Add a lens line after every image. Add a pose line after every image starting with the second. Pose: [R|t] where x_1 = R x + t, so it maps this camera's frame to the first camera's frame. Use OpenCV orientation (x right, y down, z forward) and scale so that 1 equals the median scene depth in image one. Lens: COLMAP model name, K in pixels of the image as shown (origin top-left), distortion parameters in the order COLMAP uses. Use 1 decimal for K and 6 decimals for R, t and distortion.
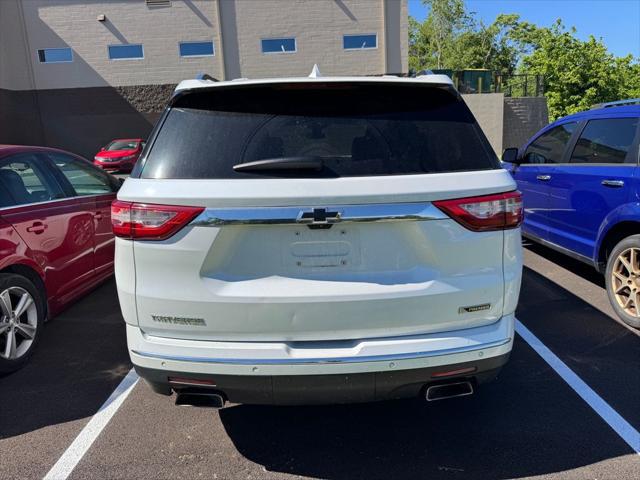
lens RADIAL K [[454.4, 0, 329.5], [0, 454.4, 241.0], [0, 0, 1]] dist [-0.000713, -0.004211]
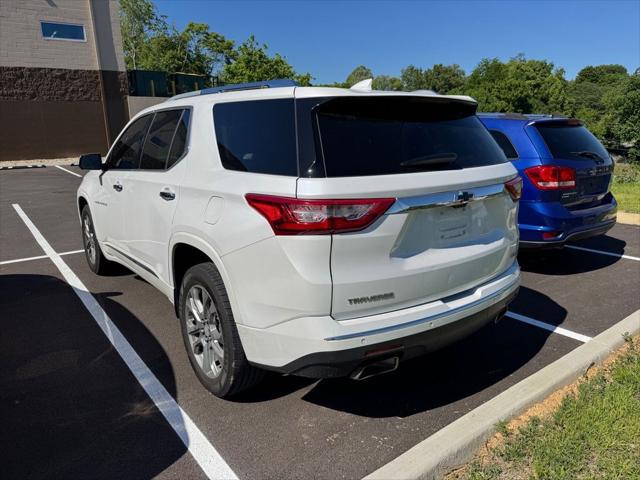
lens RADIAL K [[453.6, 0, 333.6], [0, 453.6, 230.0], [0, 0, 1]] dist [0.000536, -0.003311]
pose [[0.805256, -0.107895, 0.583028, -0.540098], [0.124670, 0.992133, 0.011413, -0.011412], [-0.579672, 0.063496, 0.812372, 0.062663]]
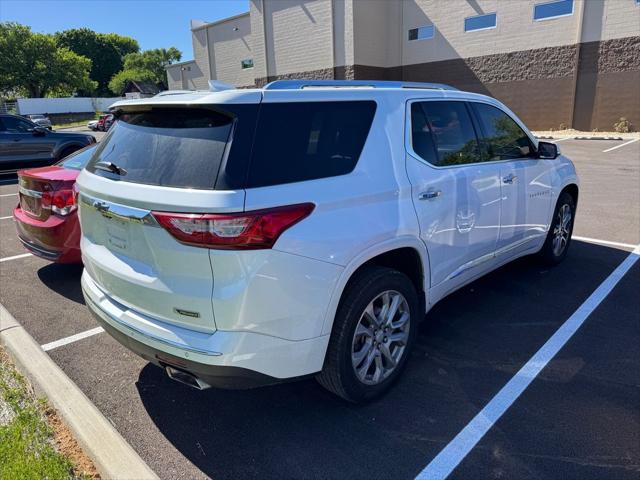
lens RADIAL K [[454.4, 0, 337.1], [0, 454.4, 239.6], [0, 0, 1]] dist [-0.000826, -0.004453]
pose [[0.738600, 0.185261, -0.648188, 0.532497], [-0.142735, 0.982676, 0.118218, -0.088428], [0.658860, 0.005204, 0.752248, 0.173912]]
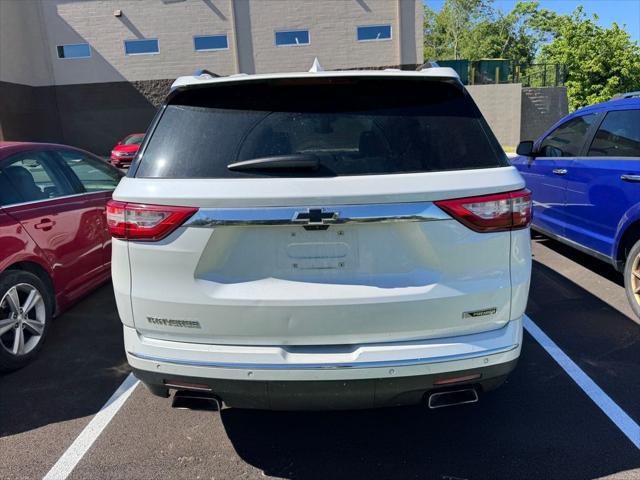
lens RADIAL K [[455.2, 0, 325.6], [0, 455.2, 237.6], [0, 0, 1]] dist [-0.003466, -0.000948]
pose [[0.999167, 0.001530, -0.040779, 0.018301], [-0.001177, 0.999962, 0.008683, -0.009141], [0.040790, -0.008627, 0.999130, 0.017681]]
